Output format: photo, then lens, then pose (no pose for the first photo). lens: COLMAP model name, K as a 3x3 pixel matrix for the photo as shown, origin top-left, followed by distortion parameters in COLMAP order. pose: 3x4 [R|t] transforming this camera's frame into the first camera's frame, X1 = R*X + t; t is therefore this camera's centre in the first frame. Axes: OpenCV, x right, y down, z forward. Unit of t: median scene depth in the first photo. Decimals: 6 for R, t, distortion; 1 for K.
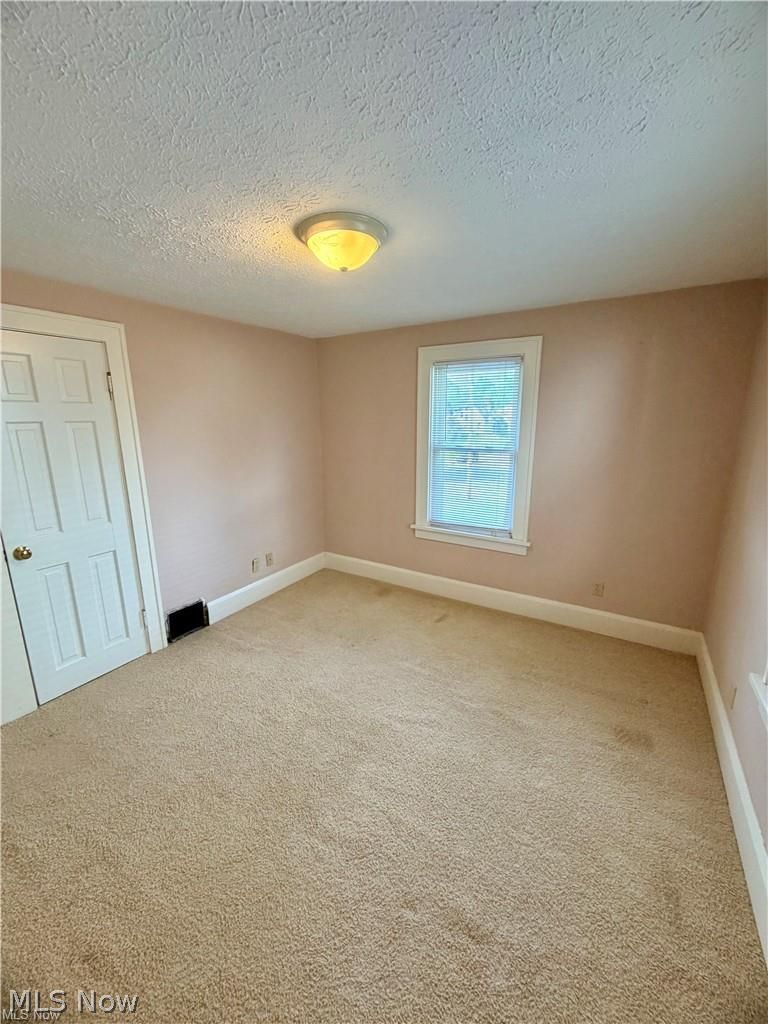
lens RADIAL K [[406.3, 0, 383.9], [0, 406.3, 512.2], [0, 0, 1]] dist [0.000047, 0.000594]
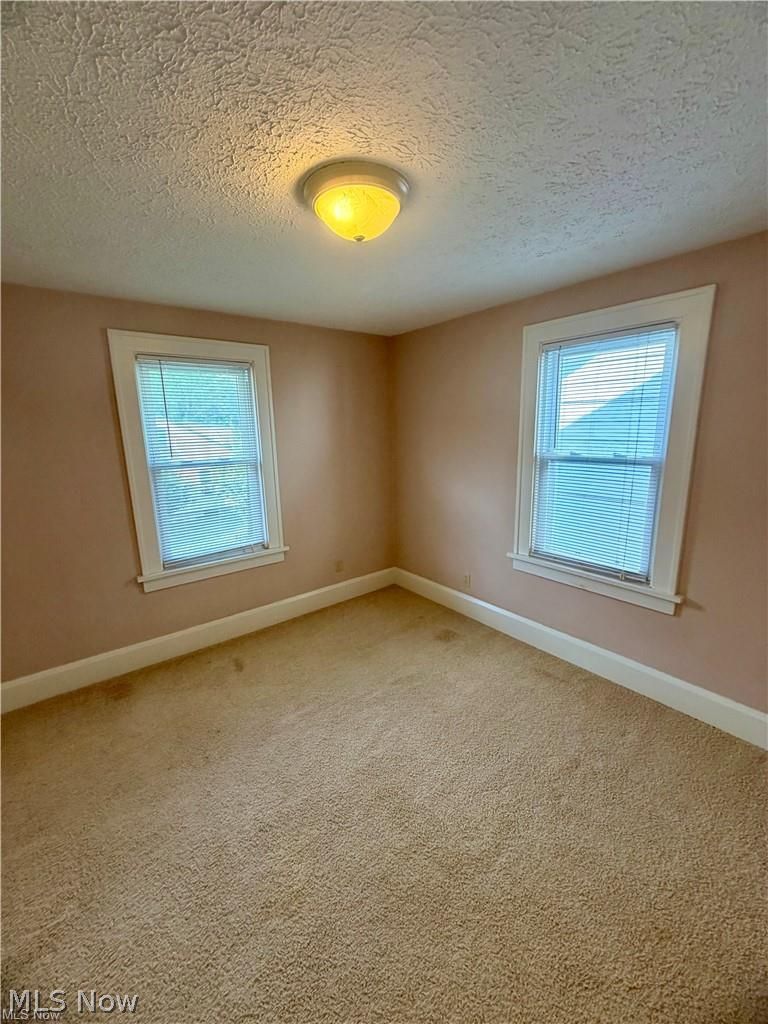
lens RADIAL K [[406.3, 0, 387.3], [0, 406.3, 510.9], [0, 0, 1]] dist [0.000047, 0.000594]
pose [[0.344914, -0.192972, 0.918584, -0.470713], [0.241231, 0.963991, 0.111932, -0.064661], [-0.907106, 0.182984, 0.379045, 0.360805]]
